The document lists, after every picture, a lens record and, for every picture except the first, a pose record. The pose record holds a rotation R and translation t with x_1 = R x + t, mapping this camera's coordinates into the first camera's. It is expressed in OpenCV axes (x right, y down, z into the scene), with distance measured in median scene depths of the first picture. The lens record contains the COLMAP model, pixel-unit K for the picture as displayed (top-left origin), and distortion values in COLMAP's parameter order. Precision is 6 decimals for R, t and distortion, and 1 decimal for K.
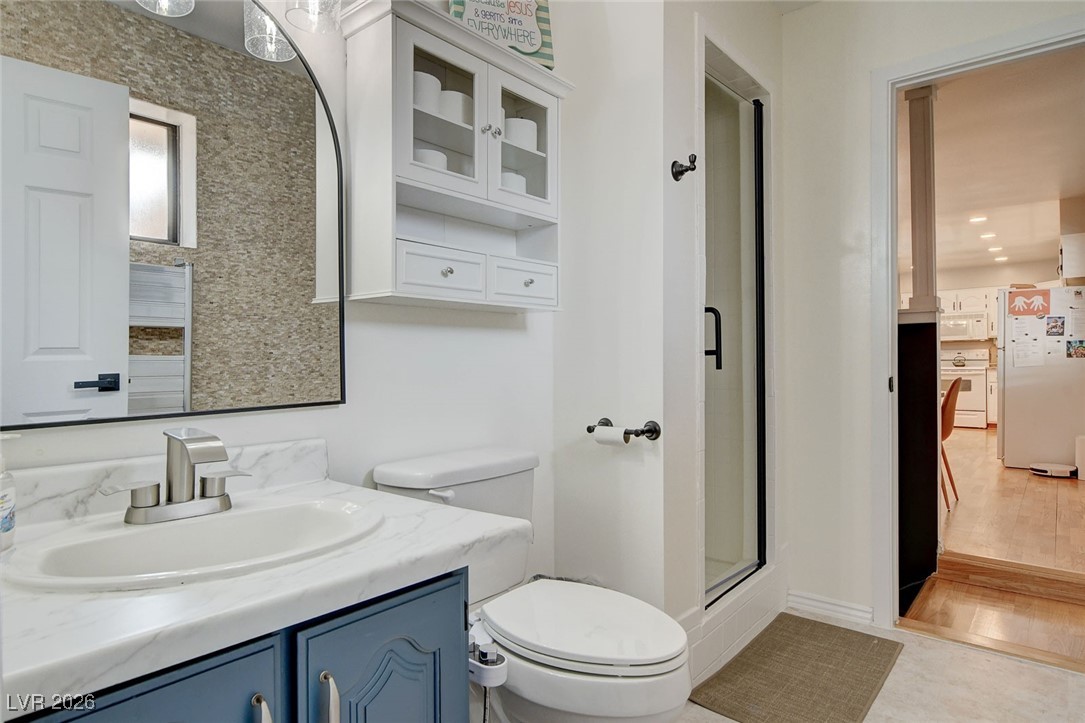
lens RADIAL K [[587.4, 0, 542.5], [0, 587.4, 359.4], [0, 0, 1]] dist [-0.001569, -0.000236]
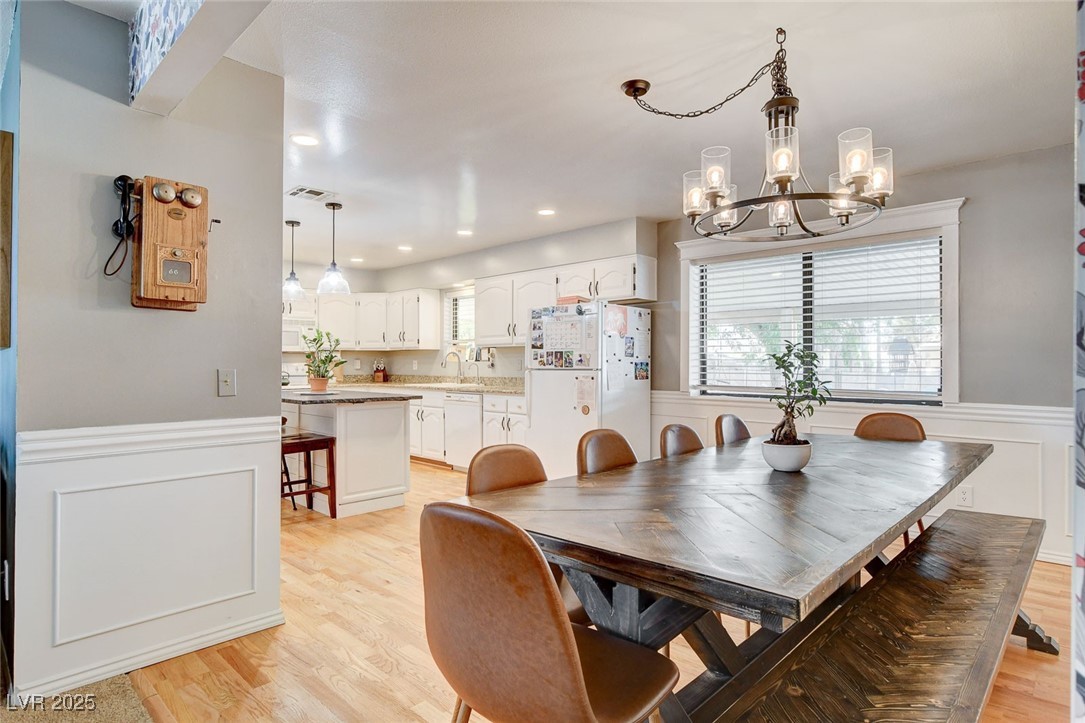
lens RADIAL K [[587.4, 0, 543.7], [0, 587.4, 363.5], [0, 0, 1]] dist [-0.001569, -0.000236]
pose [[0.032349, 0.005693, 0.999460, -0.086769], [-0.000004, 0.999984, -0.005696, -0.024250], [-0.999477, 0.000181, 0.032349, 1.116175]]
